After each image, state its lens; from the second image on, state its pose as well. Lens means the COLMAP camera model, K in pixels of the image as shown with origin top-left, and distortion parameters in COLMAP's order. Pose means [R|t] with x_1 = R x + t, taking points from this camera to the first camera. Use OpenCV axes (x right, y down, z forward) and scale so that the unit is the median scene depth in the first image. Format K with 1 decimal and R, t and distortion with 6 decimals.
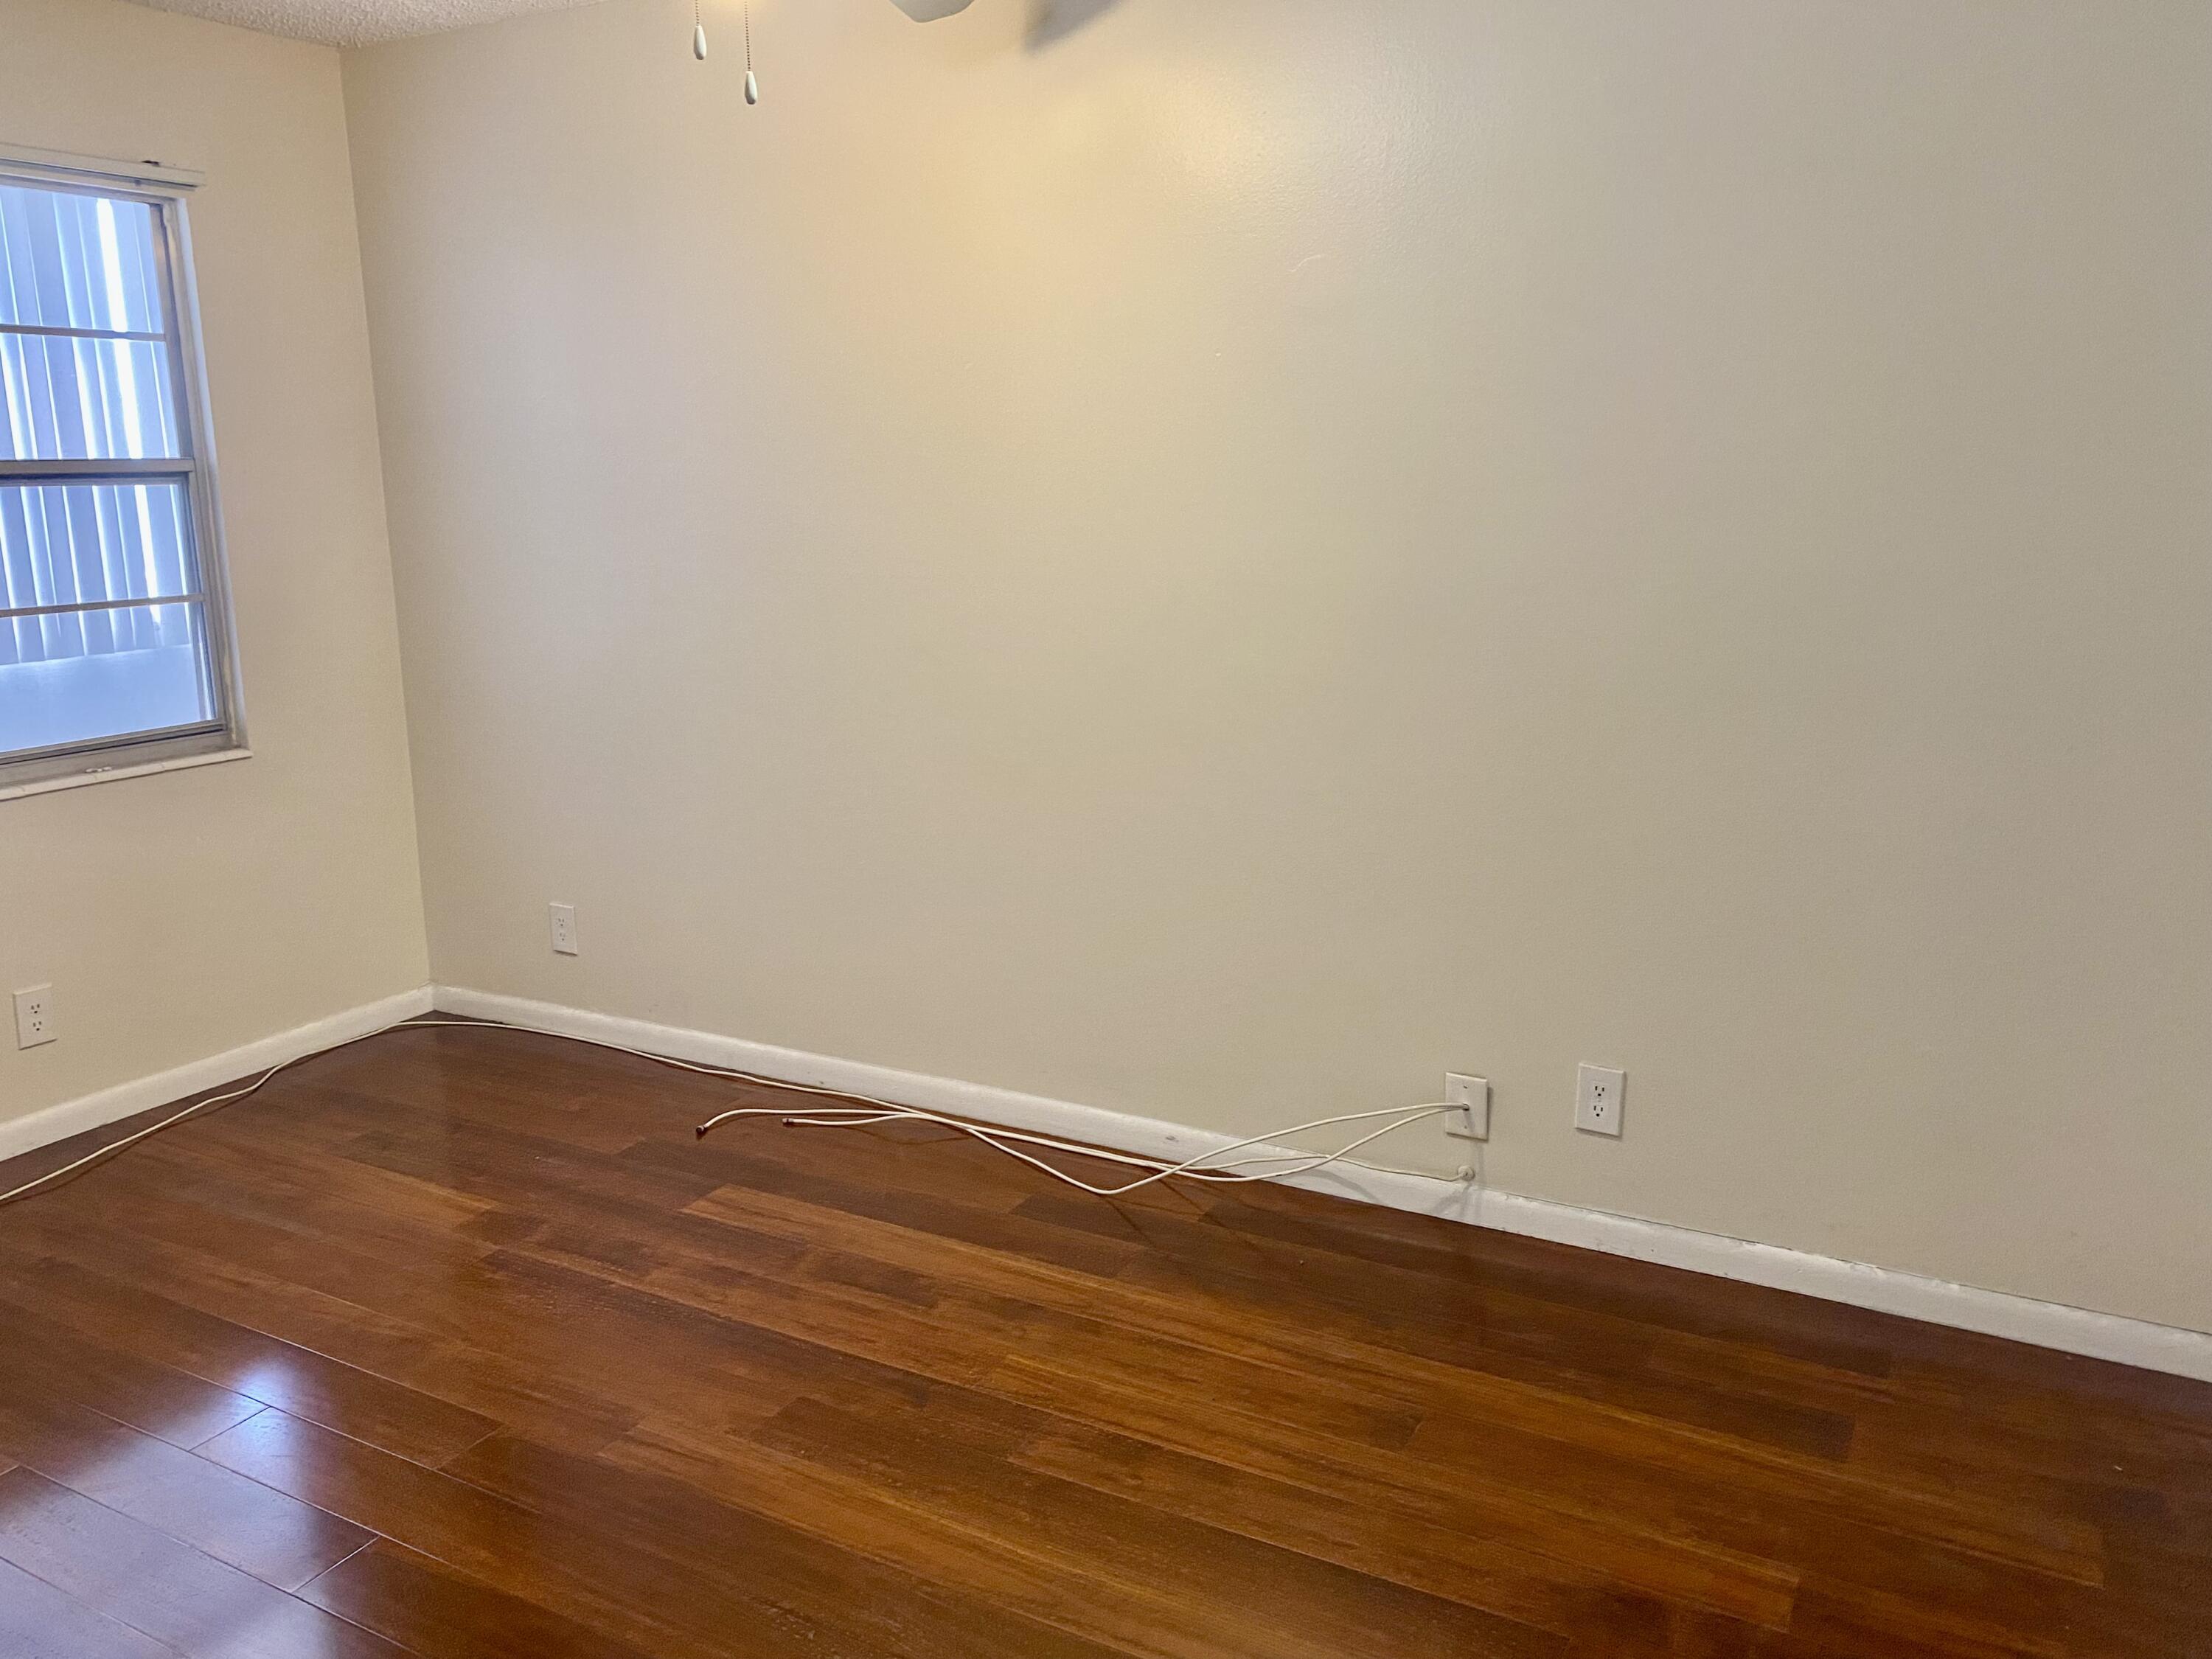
lens RADIAL K [[1686.5, 0, 1106.0], [0, 1686.5, 829.5], [0, 0, 1]] dist [0.052794, -0.051766]
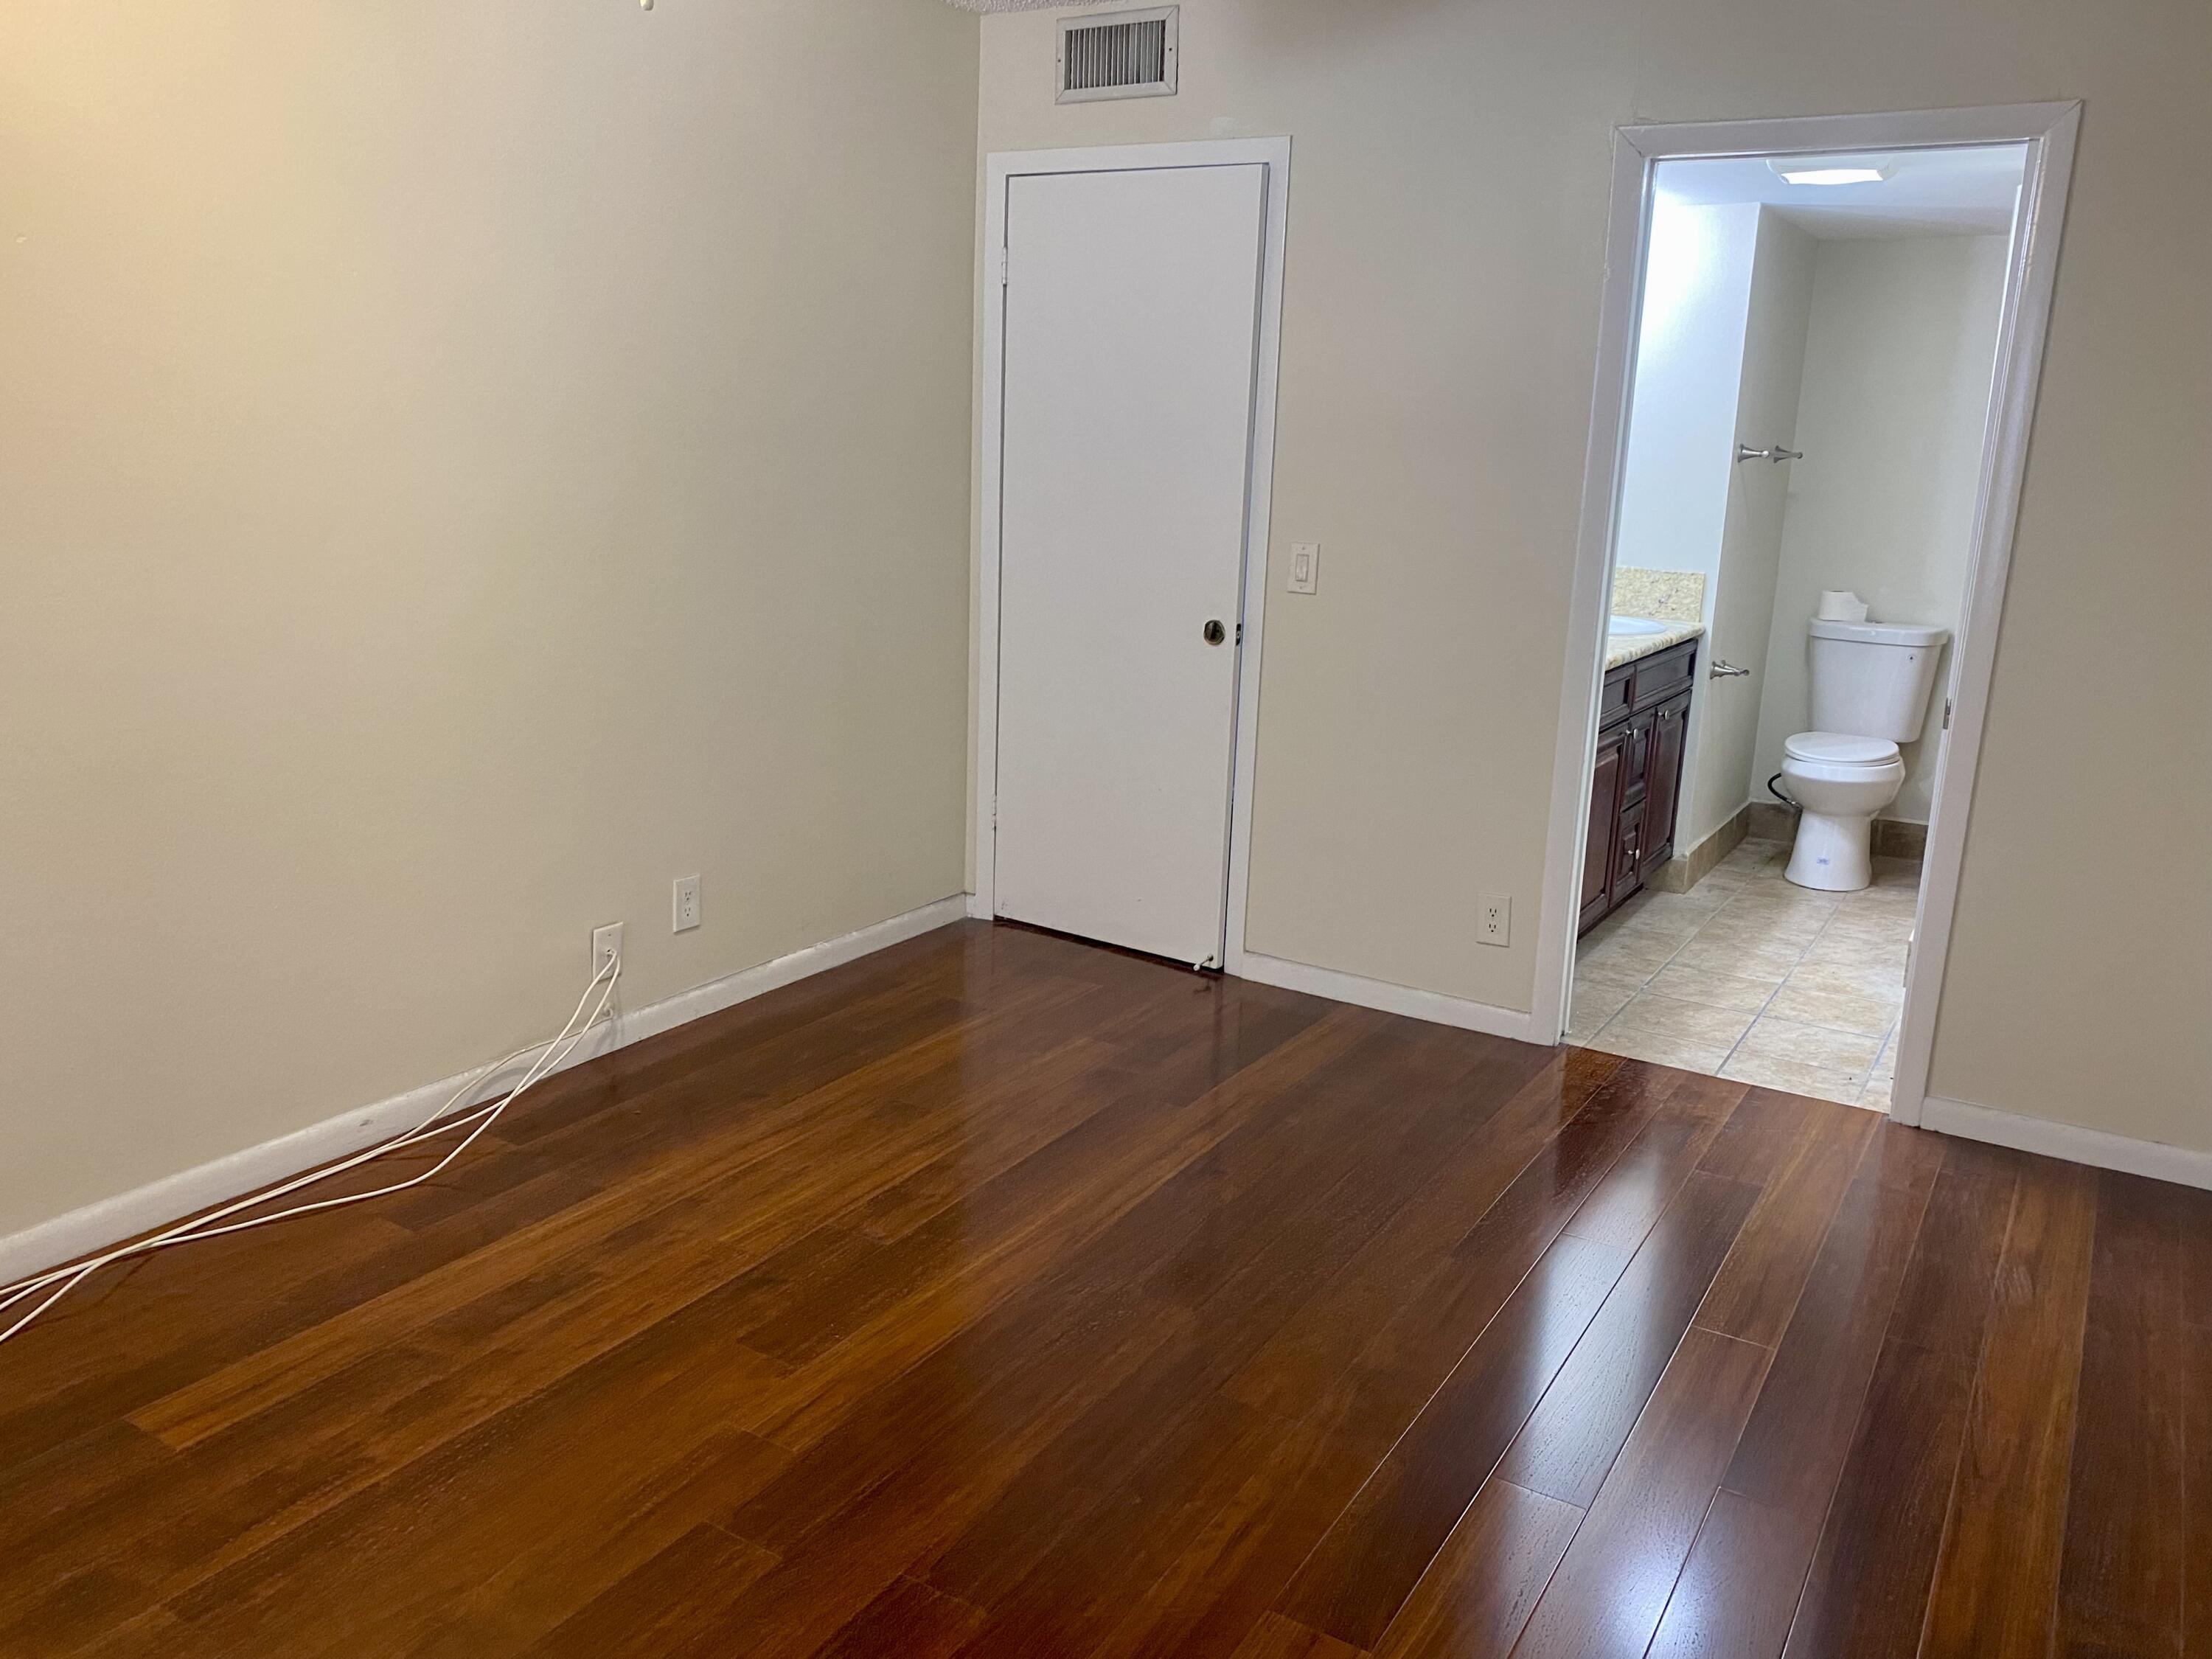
lens RADIAL K [[1686.5, 0, 1106.0], [0, 1686.5, 829.5], [0, 0, 1]] dist [0.052794, -0.051766]
pose [[0.050761, -0.220718, 0.974016, -0.942667], [0.189442, 0.959695, 0.207599, -0.099331], [-0.980579, 0.173981, 0.090529, 0.581278]]
